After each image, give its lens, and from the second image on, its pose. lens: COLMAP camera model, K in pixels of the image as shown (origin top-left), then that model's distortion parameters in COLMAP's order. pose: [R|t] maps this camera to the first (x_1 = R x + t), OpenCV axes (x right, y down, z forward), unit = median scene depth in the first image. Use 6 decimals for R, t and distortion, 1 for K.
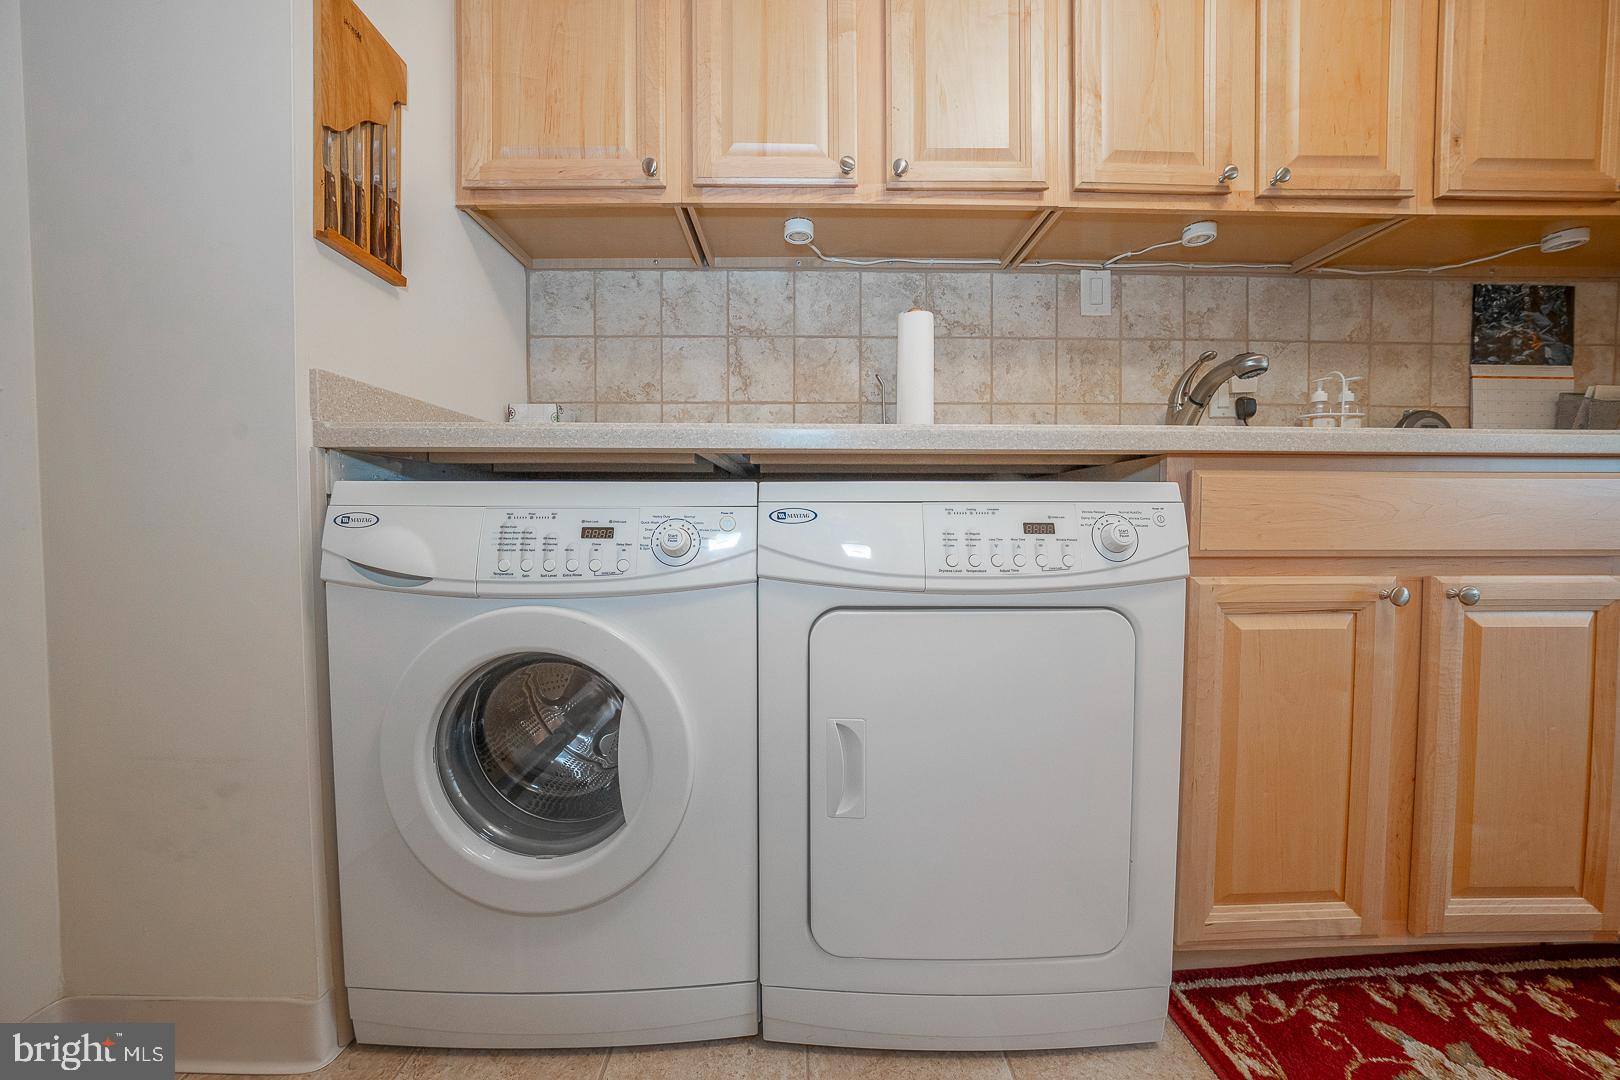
lens RADIAL K [[550.9, 0, 812.2], [0, 550.9, 534.1], [0, 0, 1]] dist [-0.013631, 0.001629]
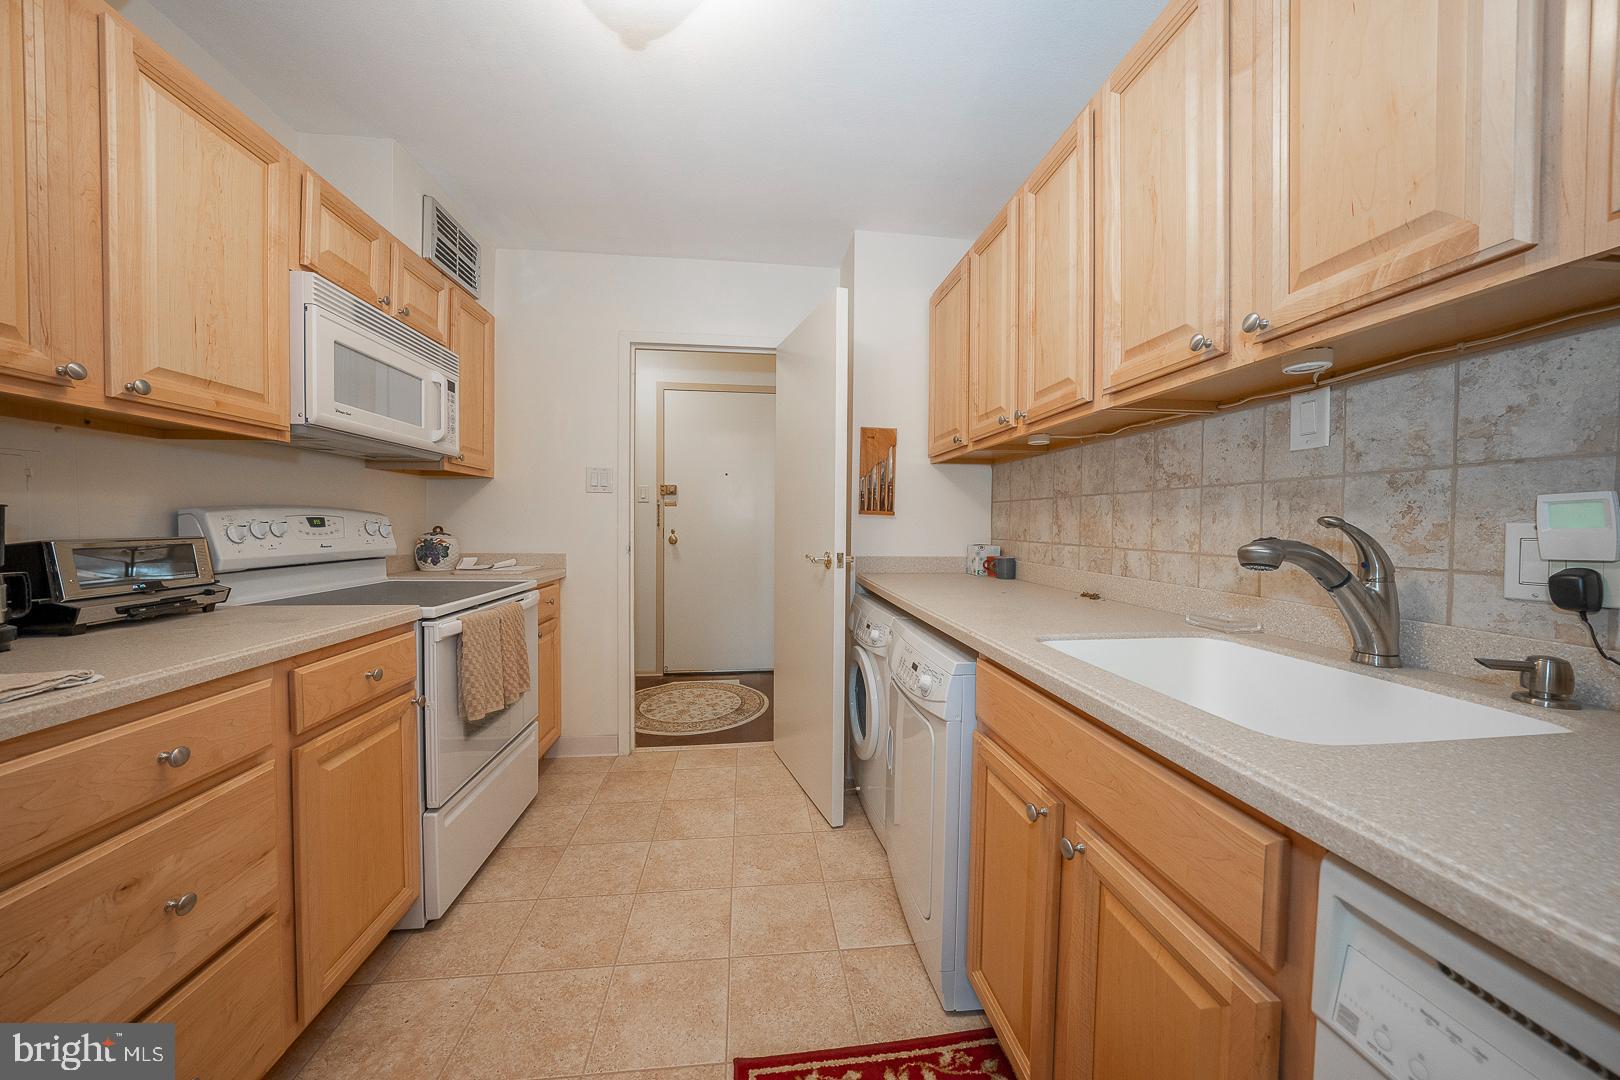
lens RADIAL K [[550.9, 0, 813.5], [0, 550.9, 534.0], [0, 0, 1]] dist [-0.013631, 0.001629]
pose [[0.105103, 0.019279, -0.994274, 1.214847], [-0.039662, 0.999098, 0.015180, -0.261508], [0.993670, 0.037840, 0.105773, 0.224373]]
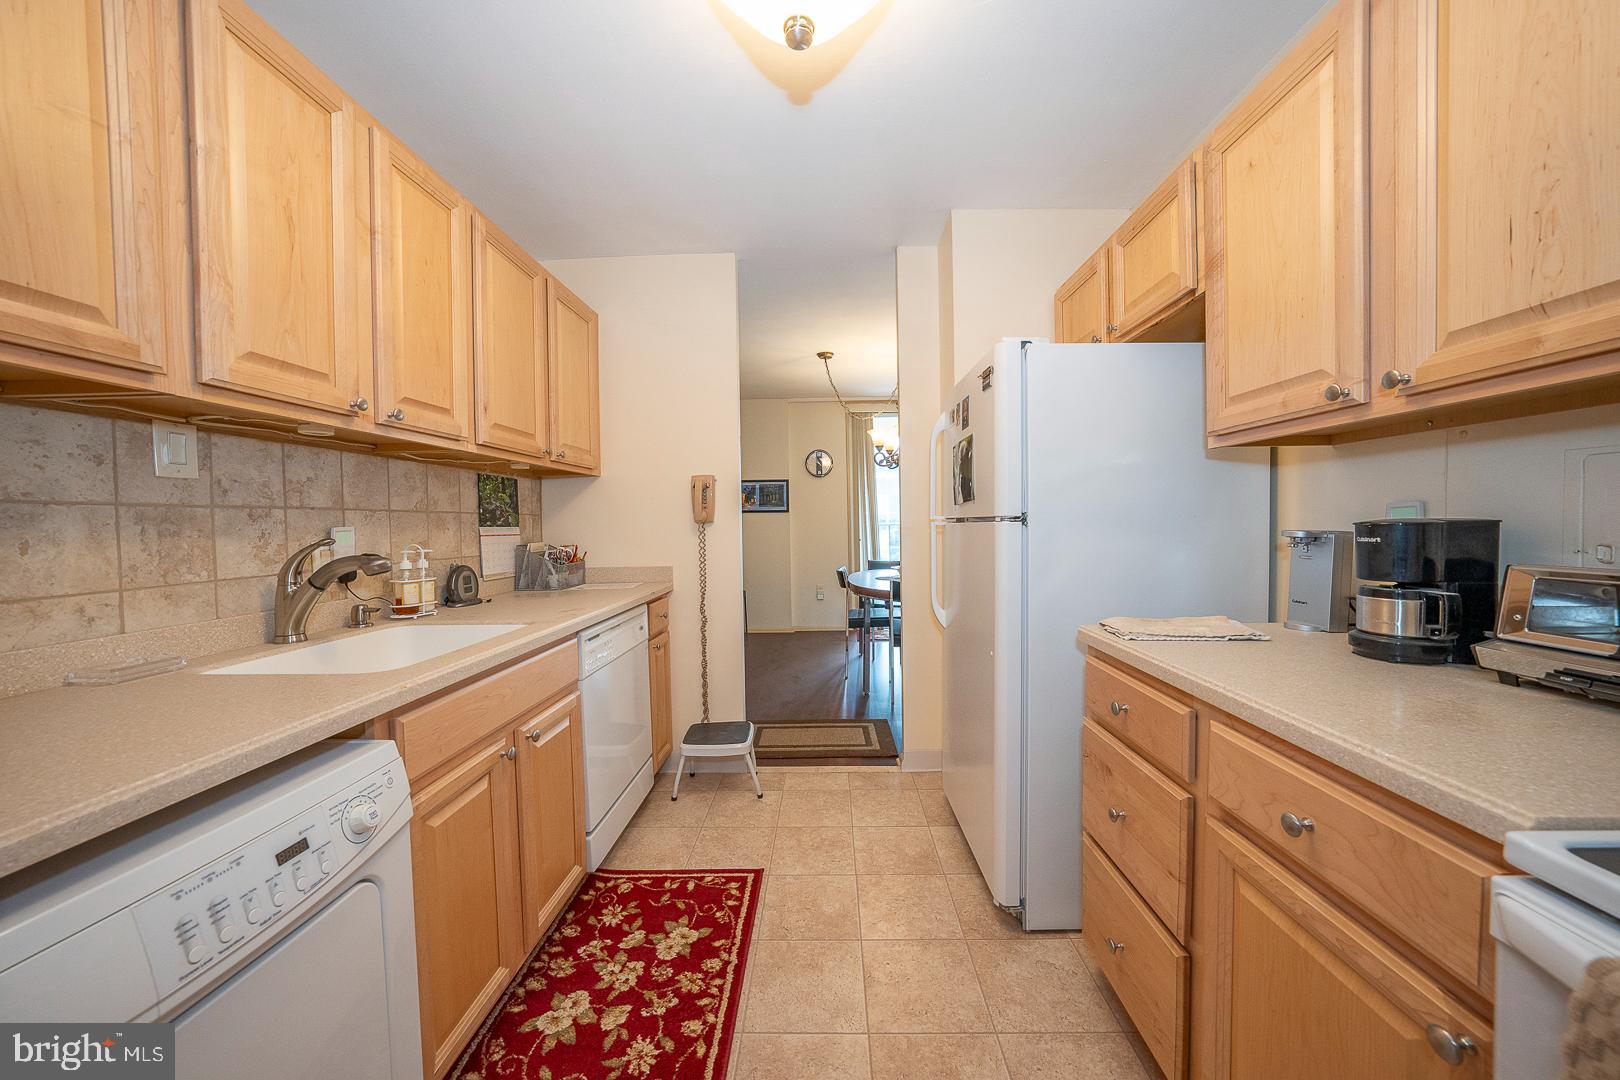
lens RADIAL K [[550.9, 0, 817.5], [0, 550.9, 532.9], [0, 0, 1]] dist [-0.013631, 0.001629]
pose [[0.034402, -0.023039, 0.999142, -0.264657], [0.037840, 0.999047, 0.021734, -0.297266], [-0.998691, 0.037060, 0.035241, 0.014431]]
